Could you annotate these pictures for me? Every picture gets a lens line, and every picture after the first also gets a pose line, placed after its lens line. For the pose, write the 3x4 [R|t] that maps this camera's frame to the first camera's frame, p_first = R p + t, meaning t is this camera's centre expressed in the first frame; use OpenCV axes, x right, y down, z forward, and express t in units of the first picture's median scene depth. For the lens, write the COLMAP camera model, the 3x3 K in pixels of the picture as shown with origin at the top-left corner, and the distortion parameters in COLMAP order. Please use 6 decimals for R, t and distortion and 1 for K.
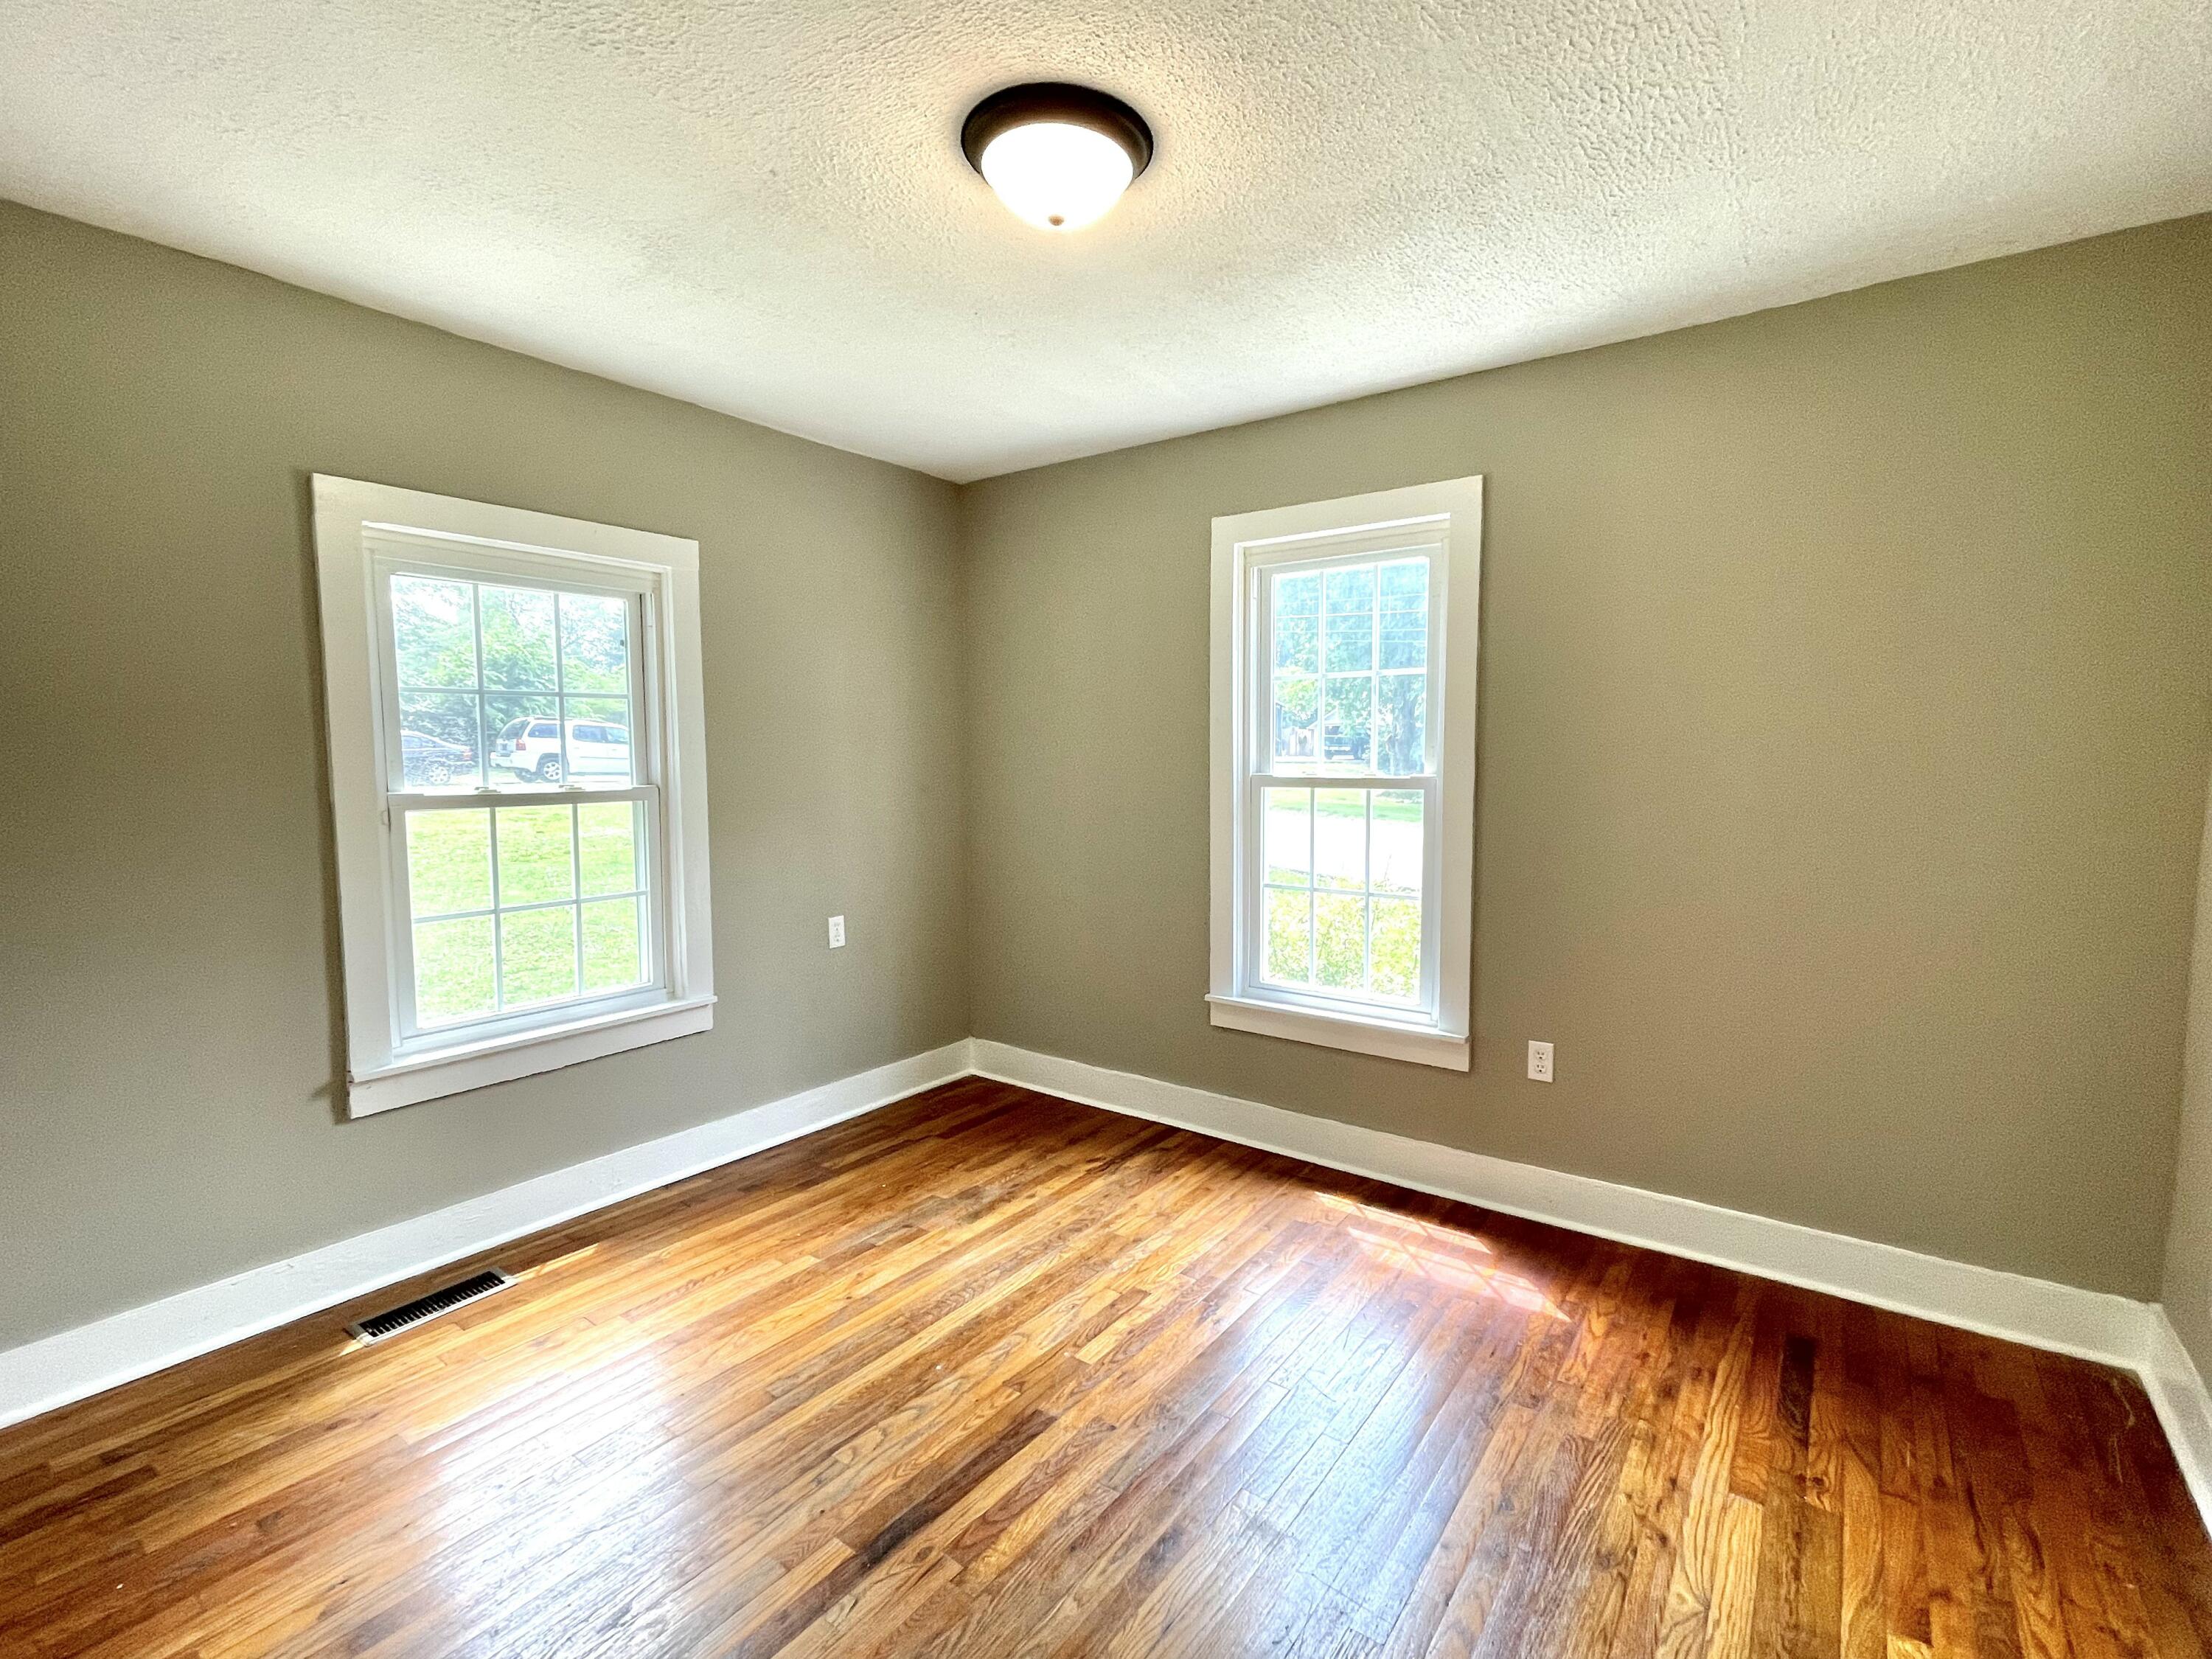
lens RADIAL K [[1031.6, 0, 1106.0], [0, 1031.6, 829.5], [0, 0, 1]] dist [0.011963, 0.001253]
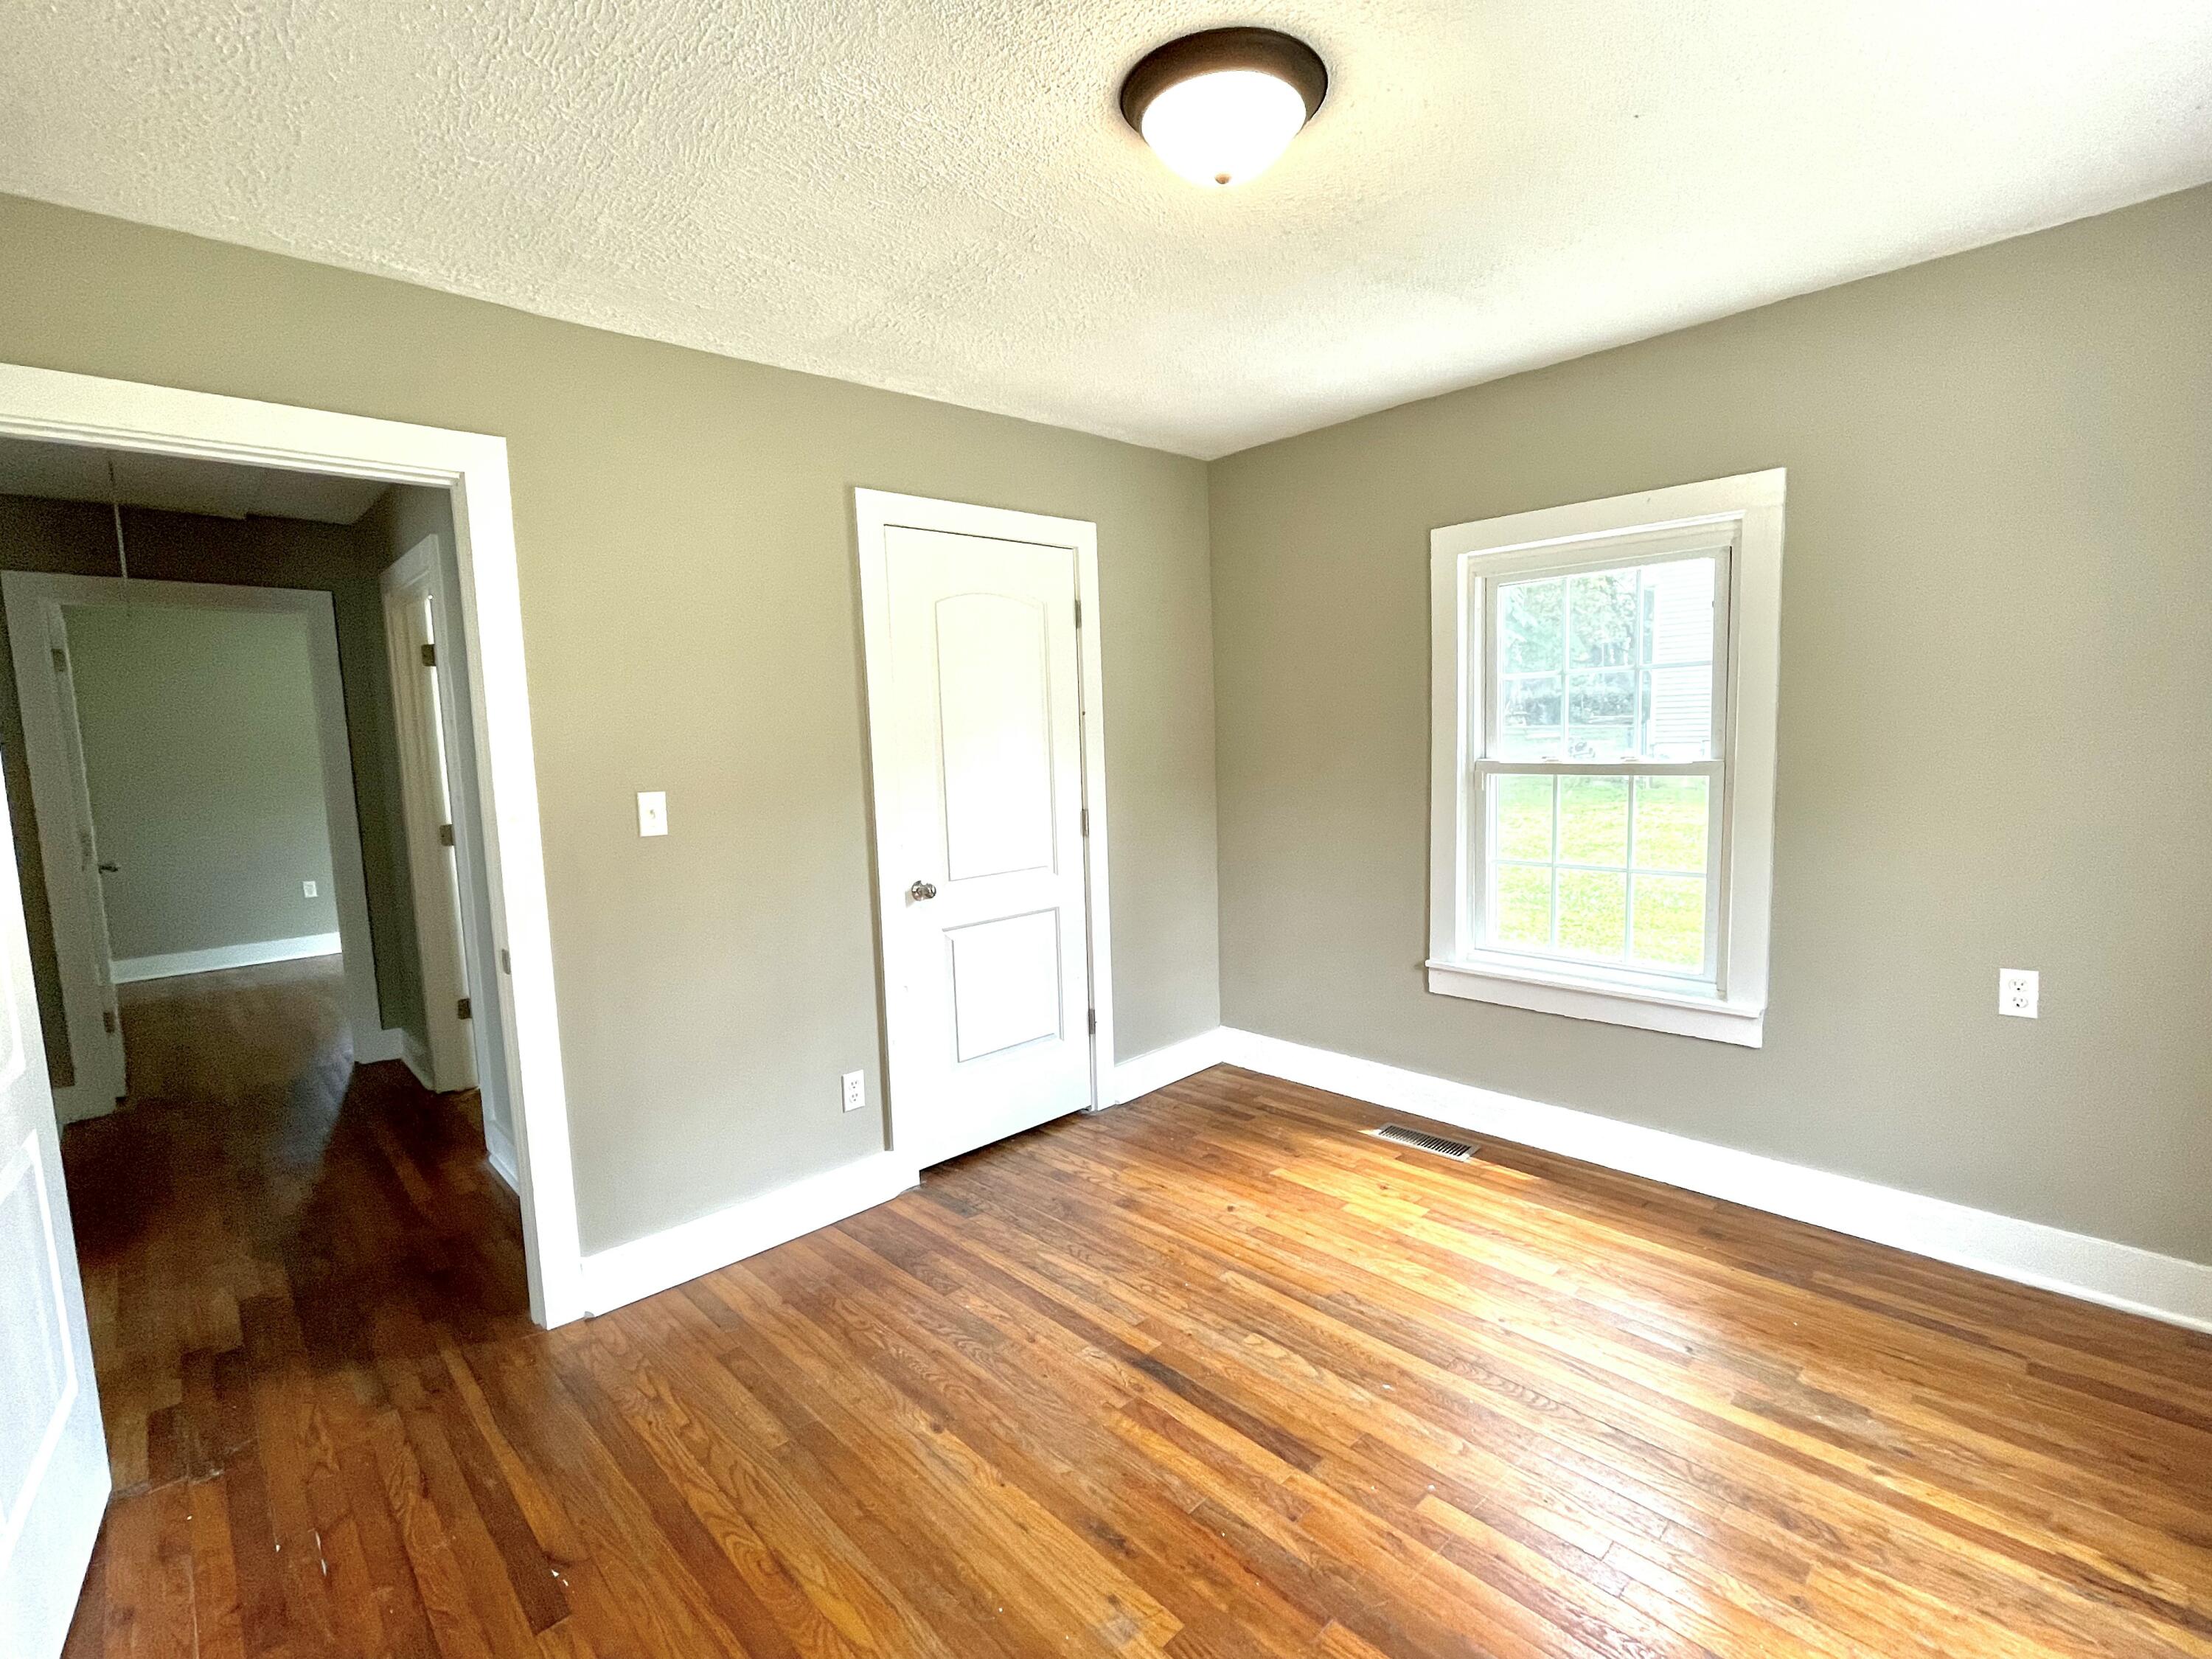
lens RADIAL K [[1031.6, 0, 1106.0], [0, 1031.6, 829.5], [0, 0, 1]] dist [0.011963, 0.001253]
pose [[-0.169751, 0.105723, -0.979800, 0.651028], [-0.042630, 0.992510, 0.114480, -0.074278], [0.984565, 0.061202, -0.163972, 0.744615]]
